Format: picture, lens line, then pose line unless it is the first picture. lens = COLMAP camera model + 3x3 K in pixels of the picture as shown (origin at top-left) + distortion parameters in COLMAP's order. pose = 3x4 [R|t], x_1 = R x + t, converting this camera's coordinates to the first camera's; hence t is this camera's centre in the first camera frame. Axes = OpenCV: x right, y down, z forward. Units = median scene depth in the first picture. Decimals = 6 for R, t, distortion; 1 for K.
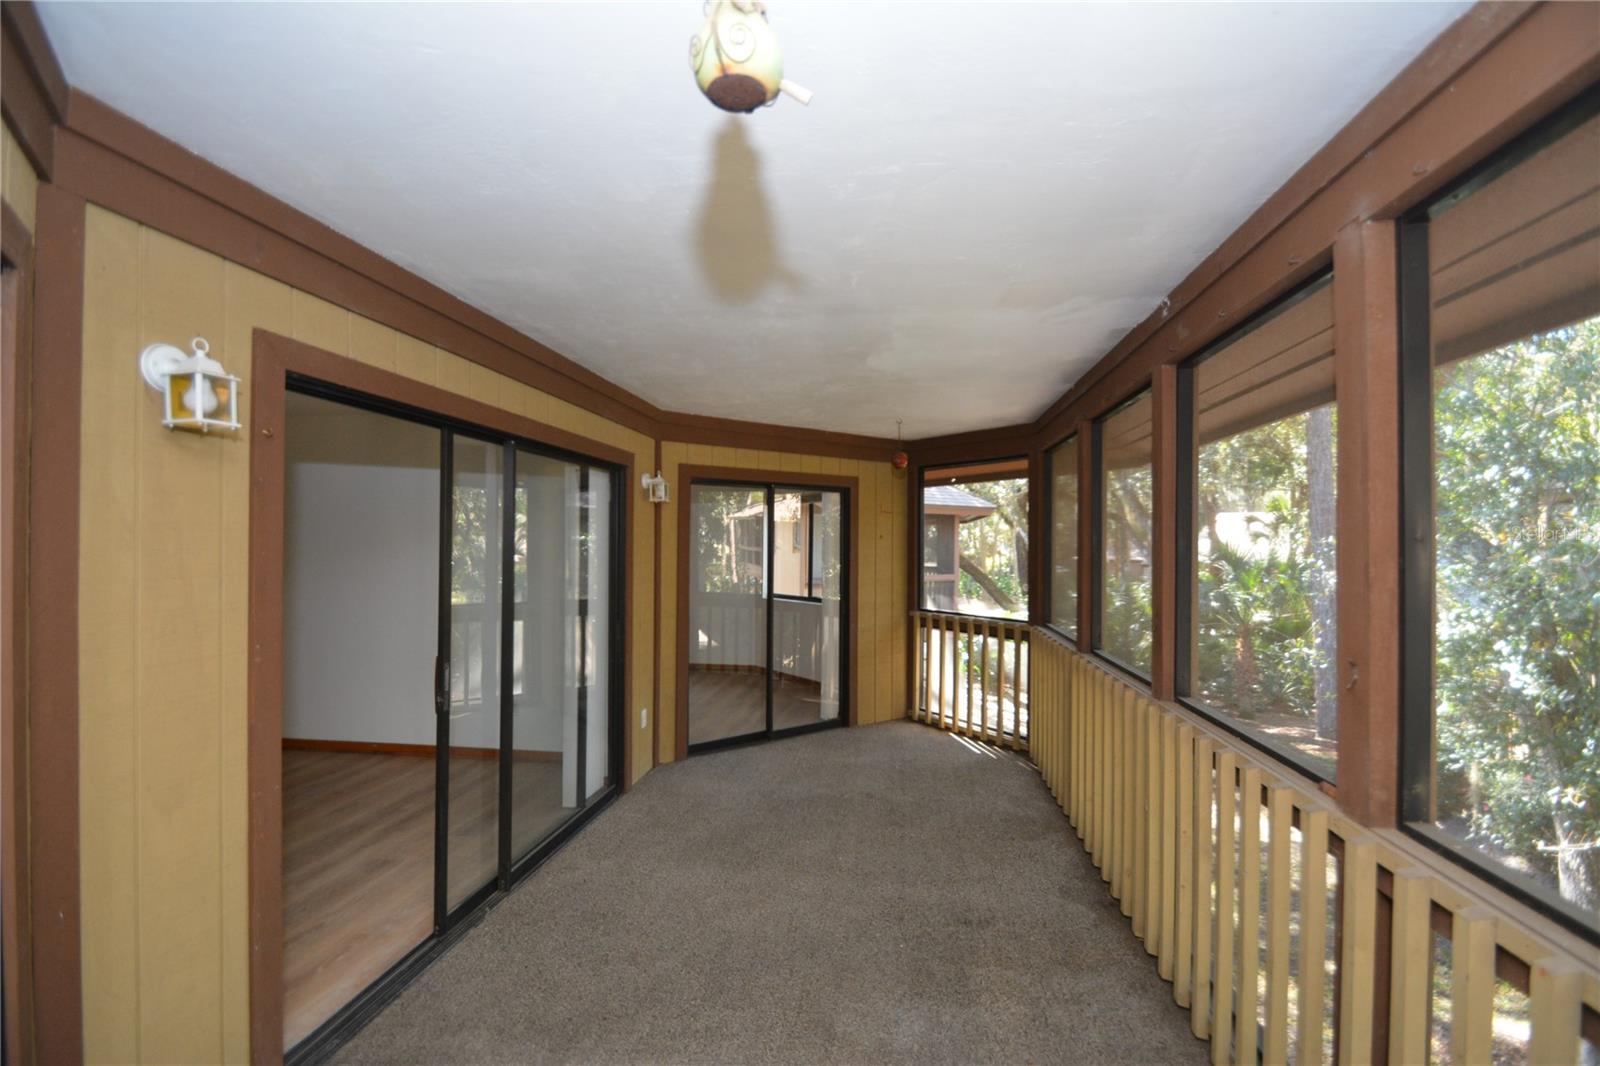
lens RADIAL K [[700.7, 0, 799.8], [0, 700.7, 538.6], [0, 0, 1]] dist [0.017880, -0.018434]
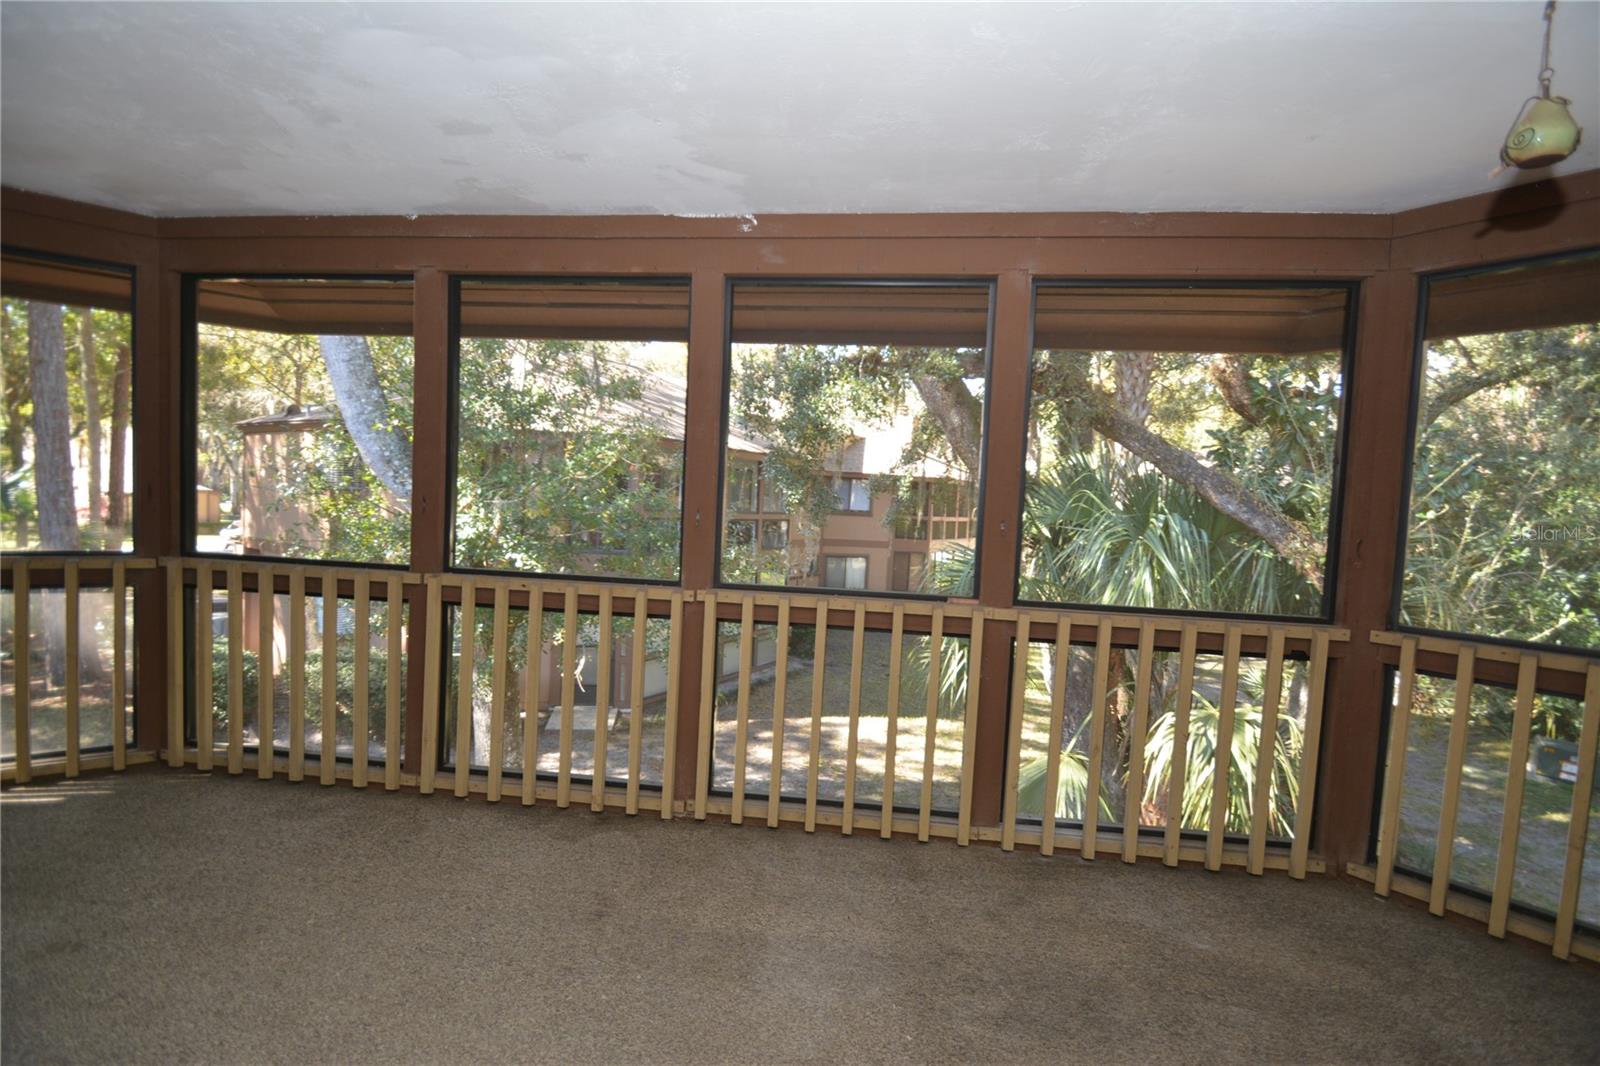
lens RADIAL K [[700.7, 0, 799.8], [0, 700.7, 538.6], [0, 0, 1]] dist [0.017880, -0.018434]
pose [[-0.033920, -0.057875, 0.997747, -0.289260], [-0.052885, 0.997027, 0.056035, 0.043360], [-0.998024, -0.050865, -0.036880, 0.463387]]
